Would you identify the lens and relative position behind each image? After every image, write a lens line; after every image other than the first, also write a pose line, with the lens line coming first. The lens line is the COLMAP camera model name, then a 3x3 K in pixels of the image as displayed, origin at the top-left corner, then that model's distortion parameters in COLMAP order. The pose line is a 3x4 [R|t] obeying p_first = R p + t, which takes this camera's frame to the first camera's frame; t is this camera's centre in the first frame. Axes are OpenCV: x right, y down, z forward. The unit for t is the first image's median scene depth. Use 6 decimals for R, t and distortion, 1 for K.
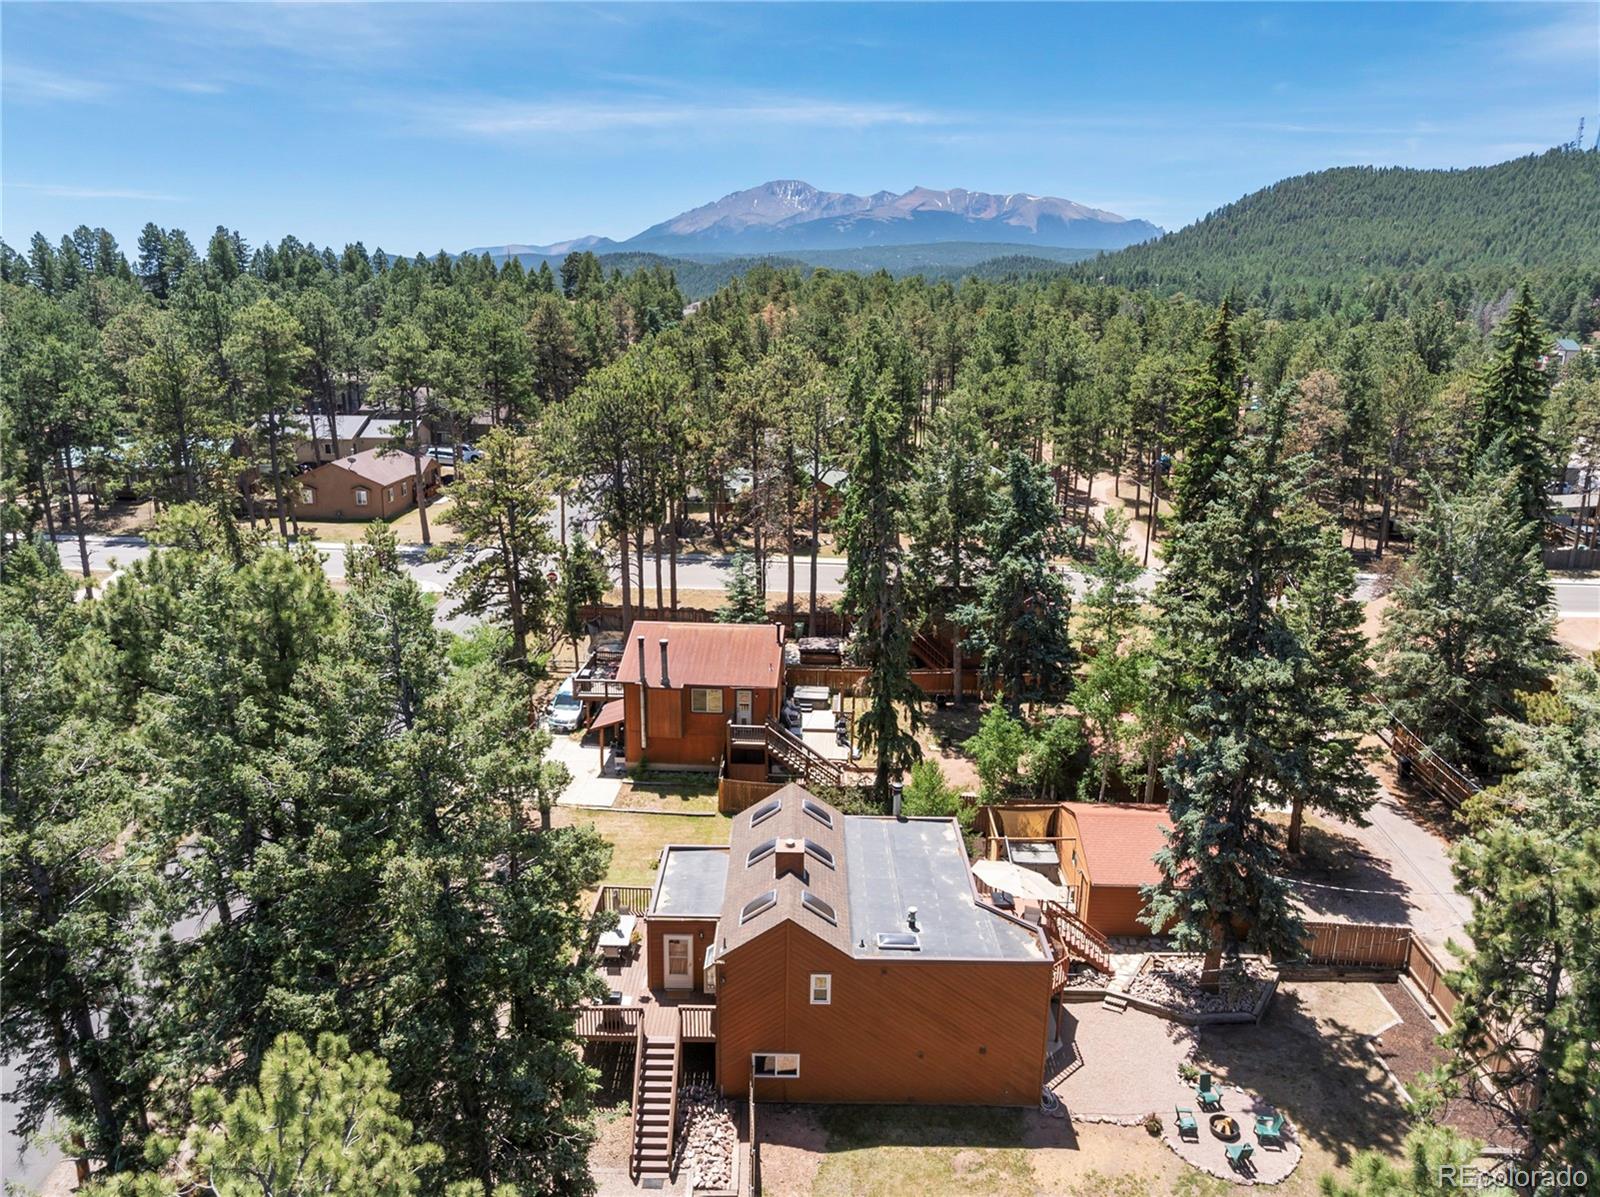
lens RADIAL K [[1134.1, 0, 800.0], [0, 1134.1, 598.5], [0, 0, 1]] dist [-0.027052, -0.000415]
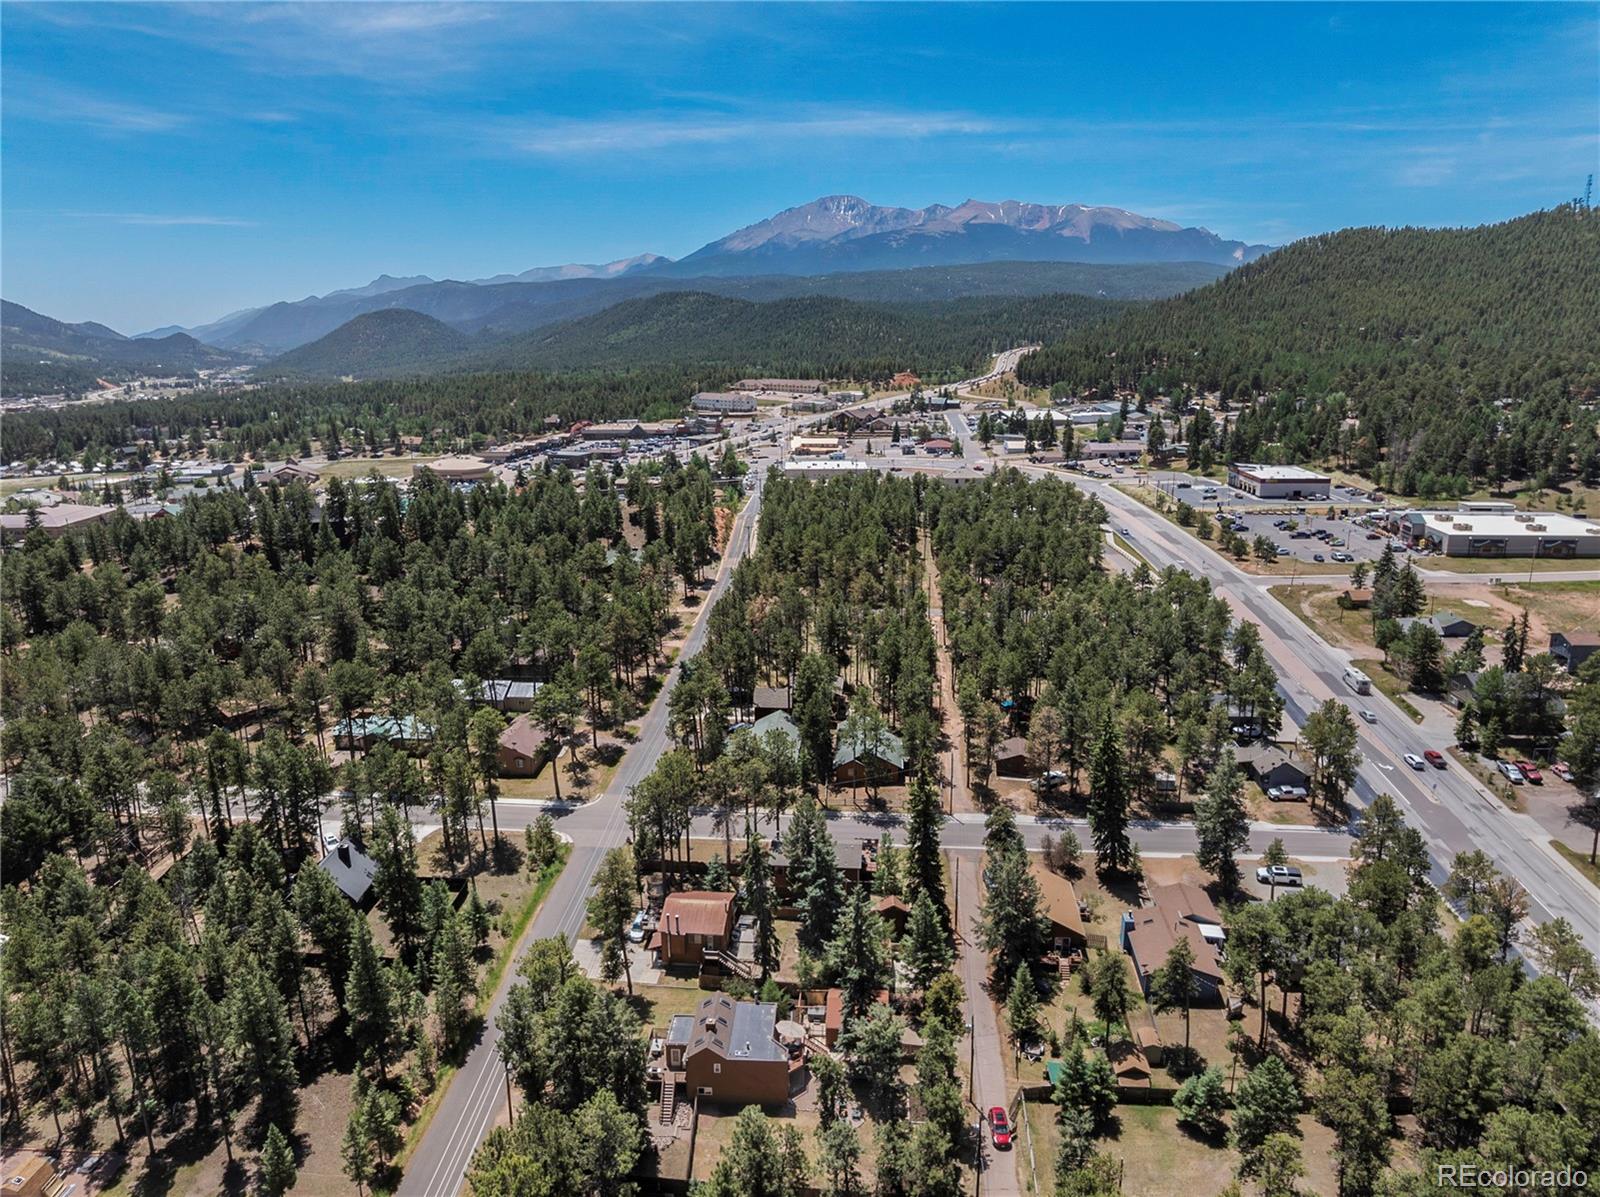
lens RADIAL K [[1131.3, 0, 800.0], [0, 1131.3, 598.5], [0, 0, 1]] dist [-0.036293, -0.003245]
pose [[0.998784, -0.003517, -0.049177, 0.285857], [0.003132, 0.999964, -0.007913, -0.670601], [0.049203, 0.007749, 0.998759, -1.527738]]
